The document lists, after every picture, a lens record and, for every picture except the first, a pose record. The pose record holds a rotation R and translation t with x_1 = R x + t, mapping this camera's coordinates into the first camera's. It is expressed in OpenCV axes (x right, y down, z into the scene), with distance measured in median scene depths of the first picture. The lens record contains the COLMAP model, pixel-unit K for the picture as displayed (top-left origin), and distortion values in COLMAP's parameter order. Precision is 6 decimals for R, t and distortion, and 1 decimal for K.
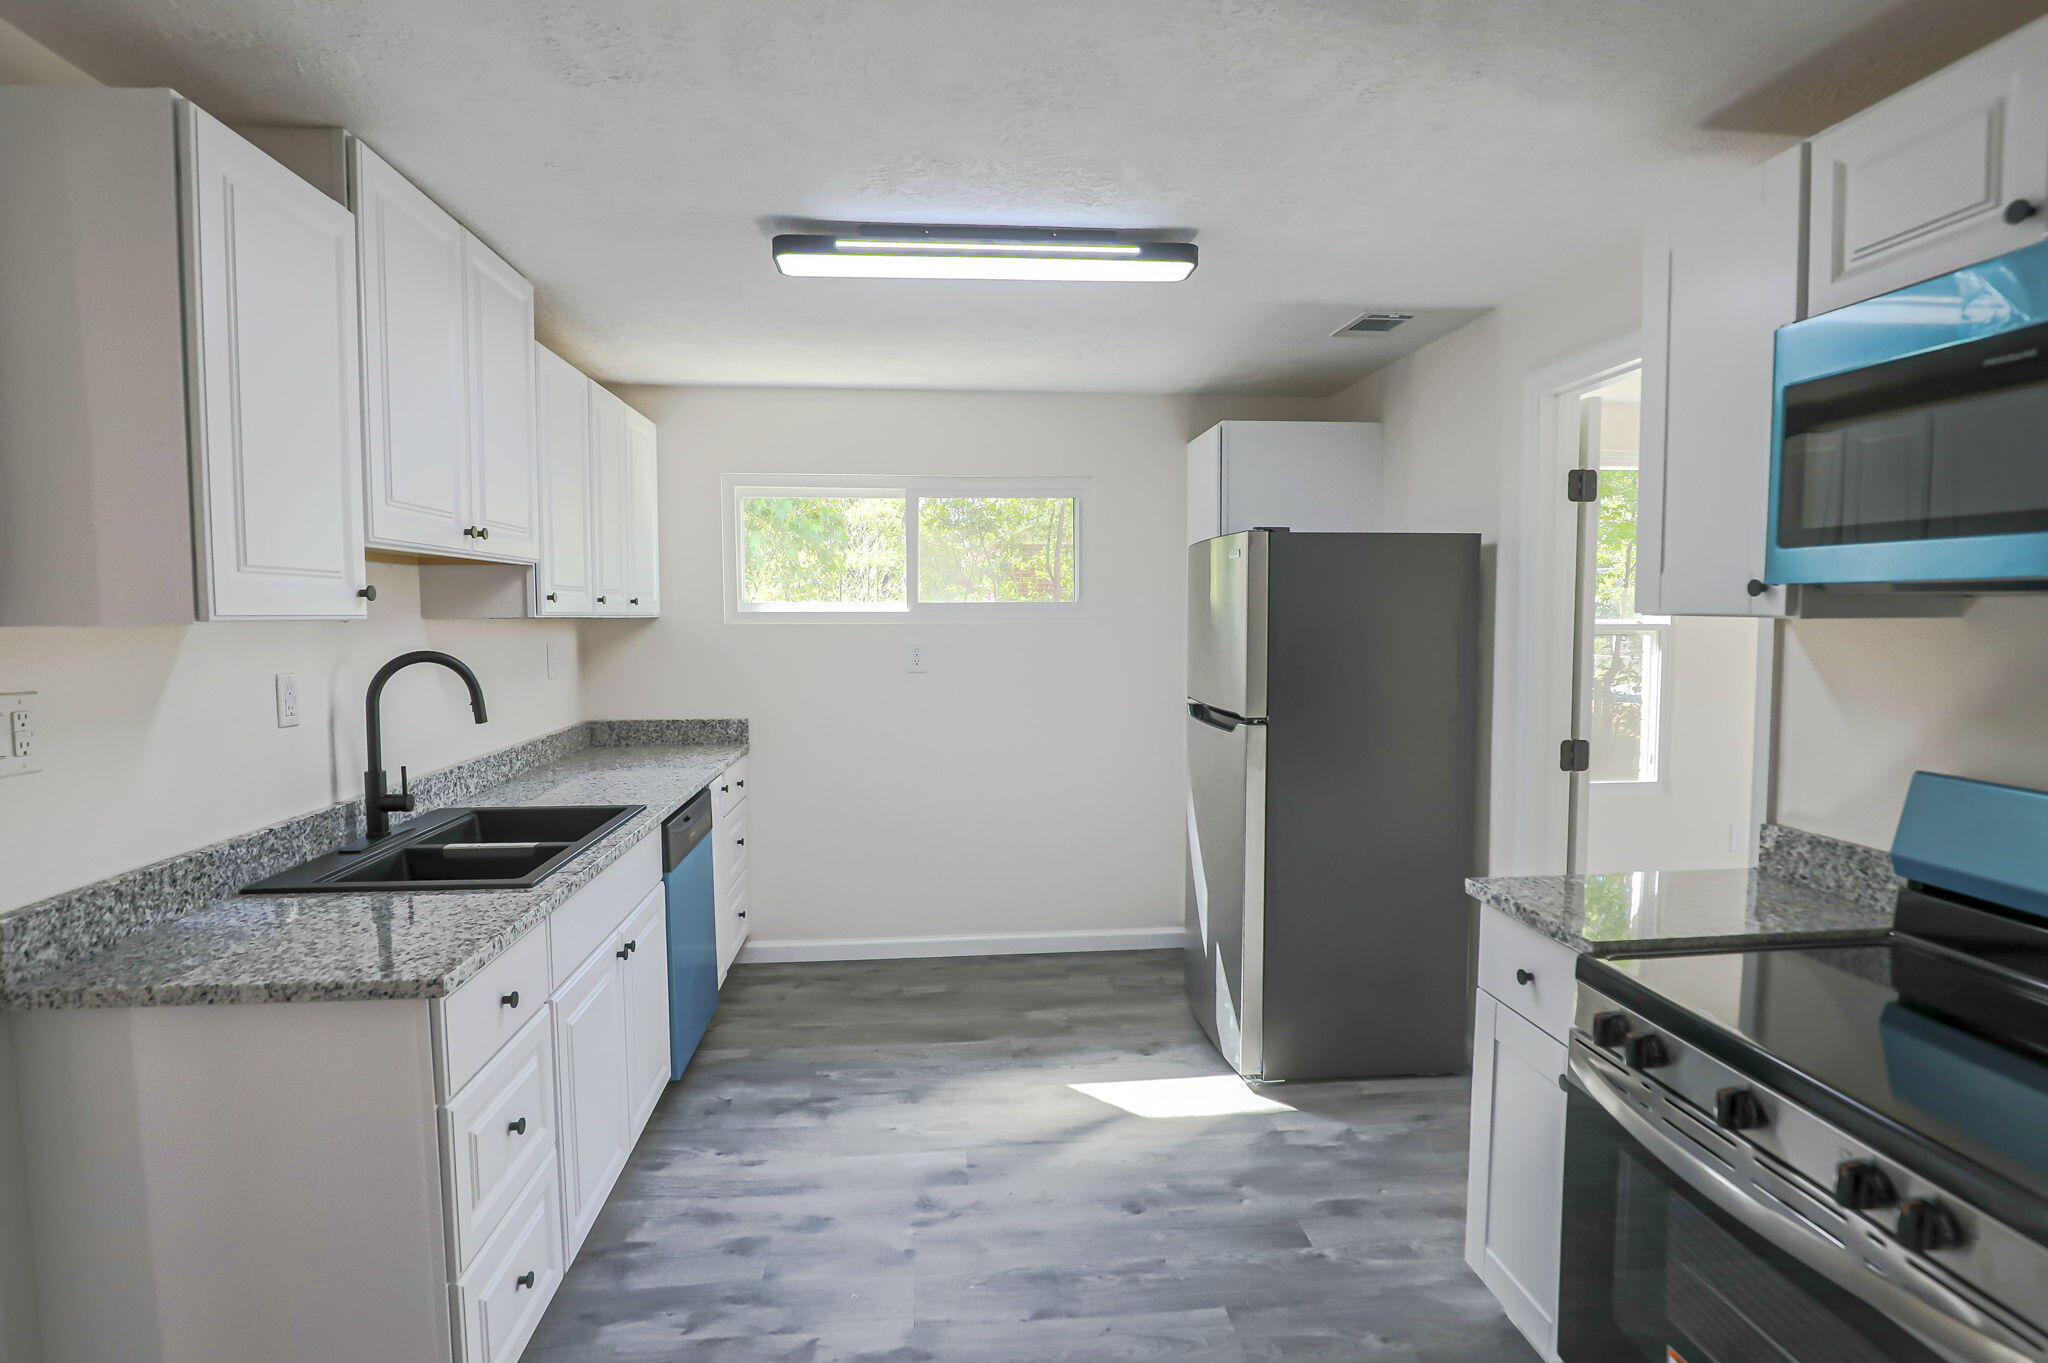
lens RADIAL K [[1072.8, 0, 1021.7], [0, 1072.8, 689.9], [0, 0, 1]] dist [-0.027666, 0.001025]
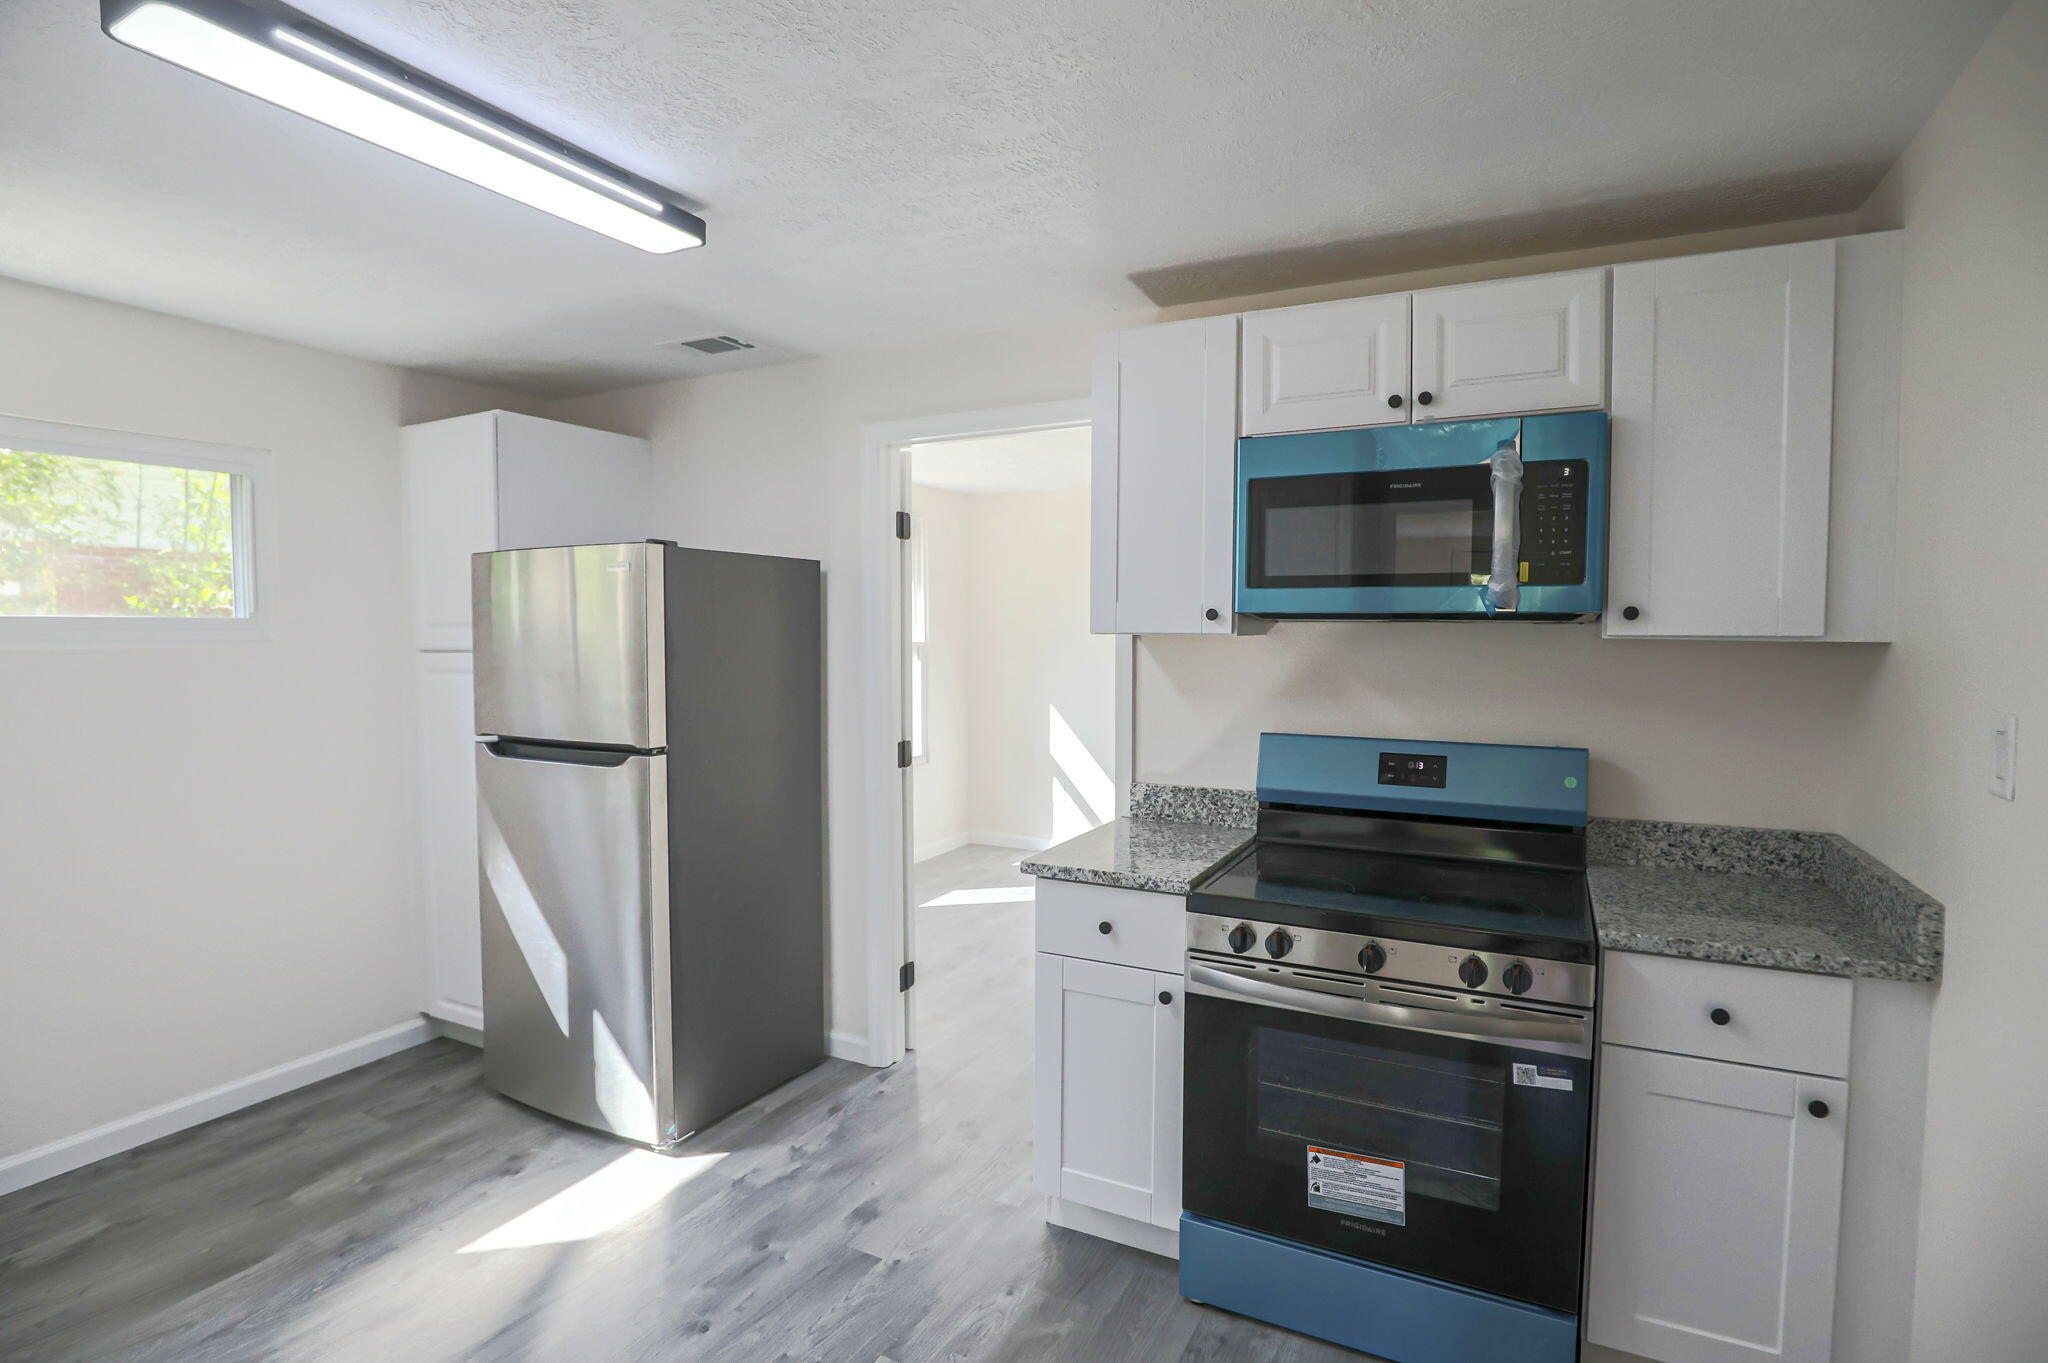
lens RADIAL K [[1029.7, 0, 1026.7], [0, 1029.7, 686.4], [0, 0, 1]] dist [-0.025455, 0.002071]
pose [[0.533428, -0.041058, 0.844848, -0.436785], [0.060609, 0.998109, 0.010239, -0.019823], [-0.843671, 0.045743, 0.534908, 0.329842]]
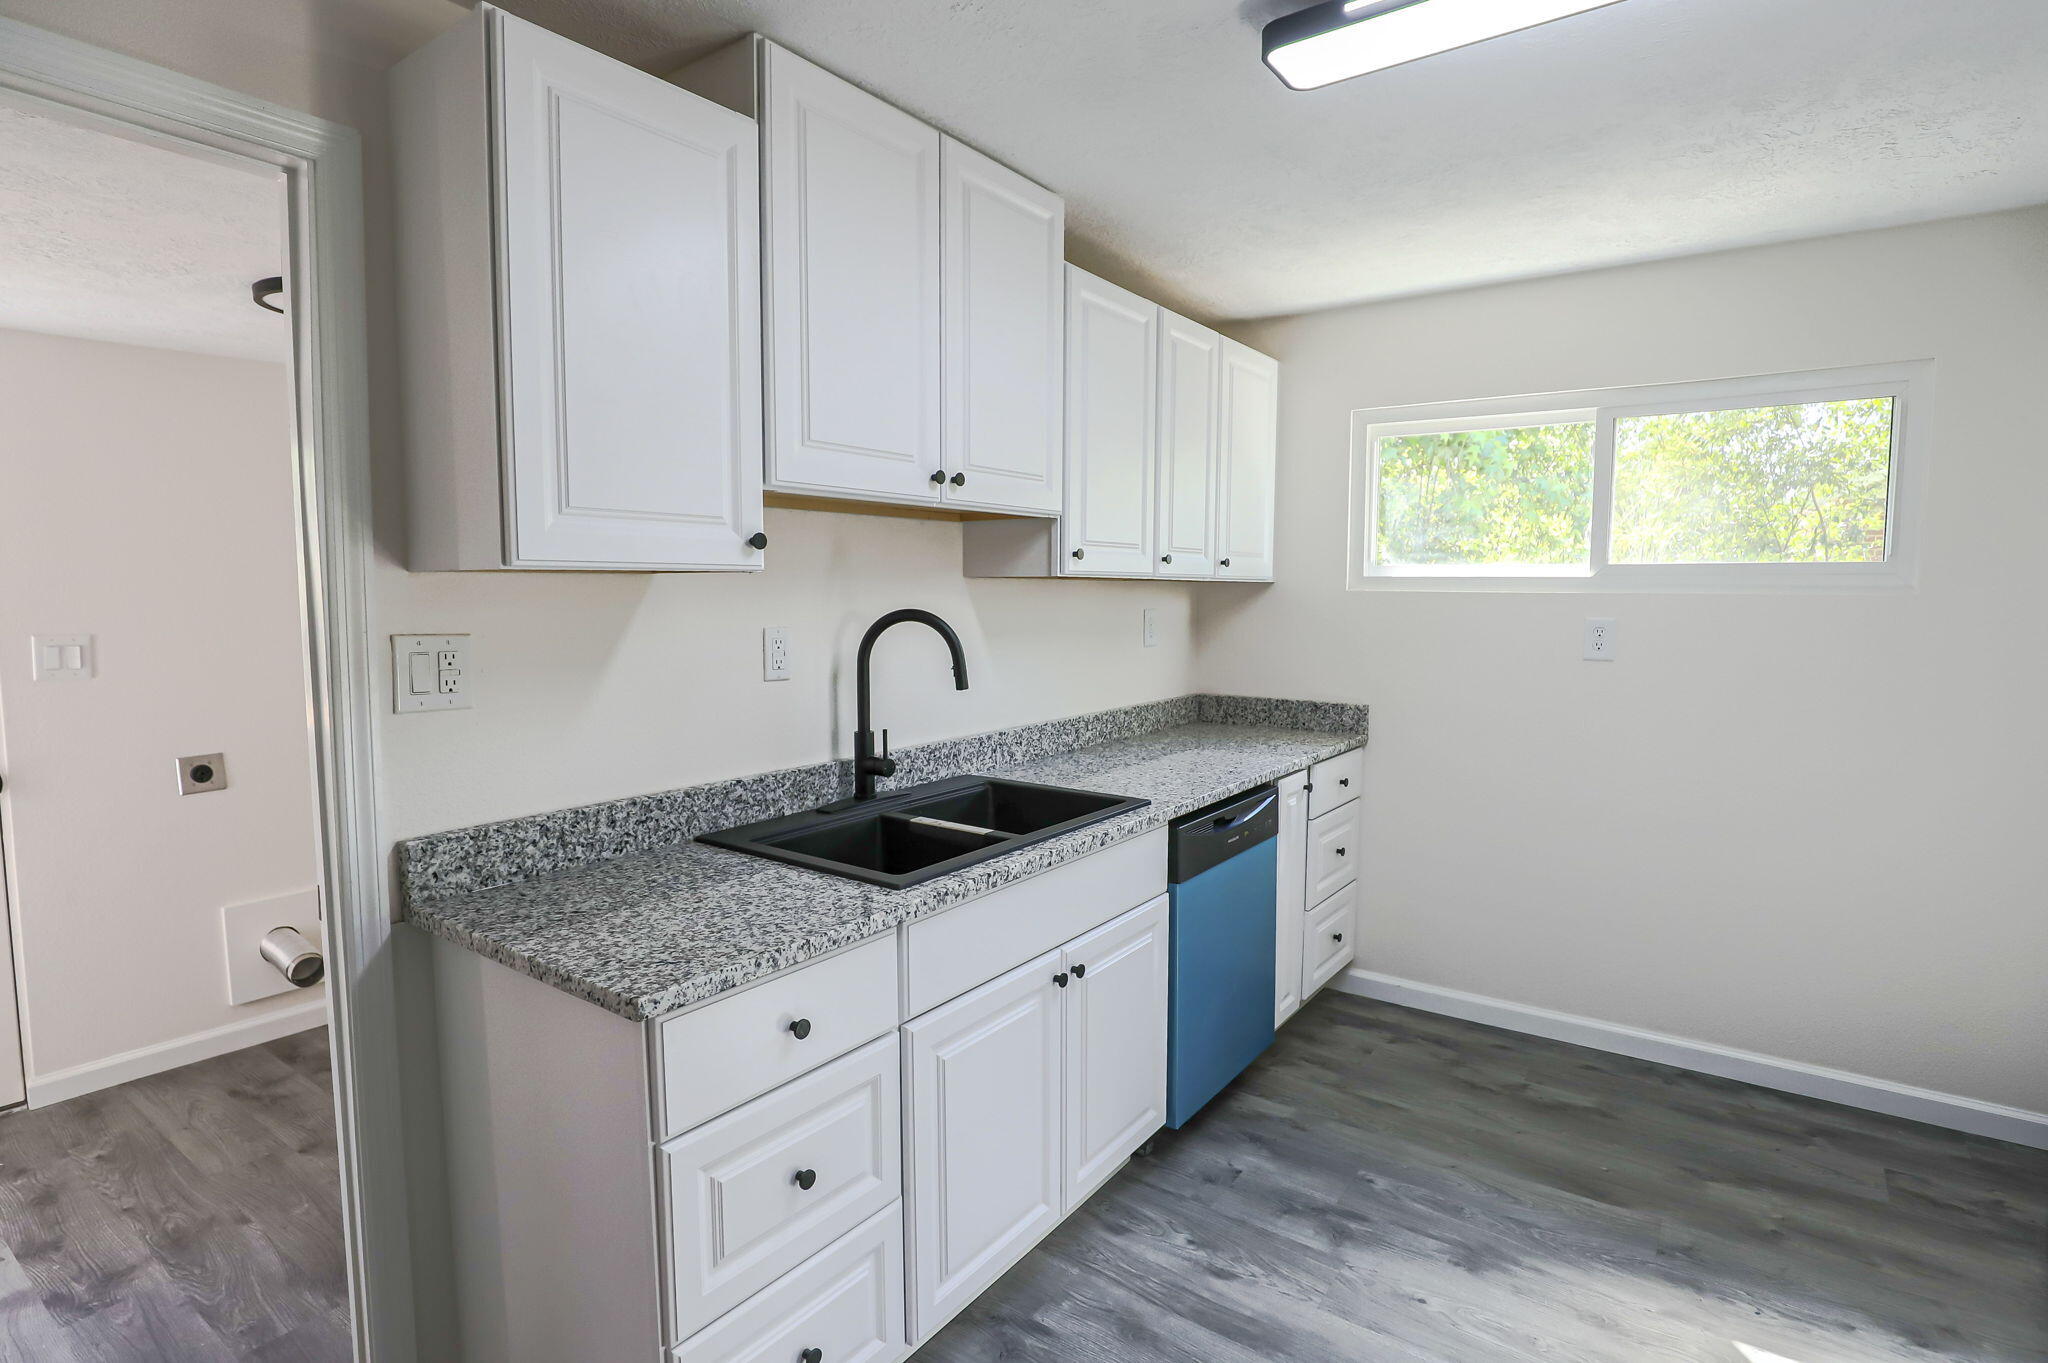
lens RADIAL K [[1029.7, 0, 1026.7], [0, 1029.7, 686.4], [0, 0, 1]] dist [-0.025455, 0.002071]
pose [[0.750399, 0.069259, -0.657346, 0.117718], [-0.054148, 0.997594, 0.043295, -0.013365], [0.658763, 0.003106, 0.752344, 0.382270]]
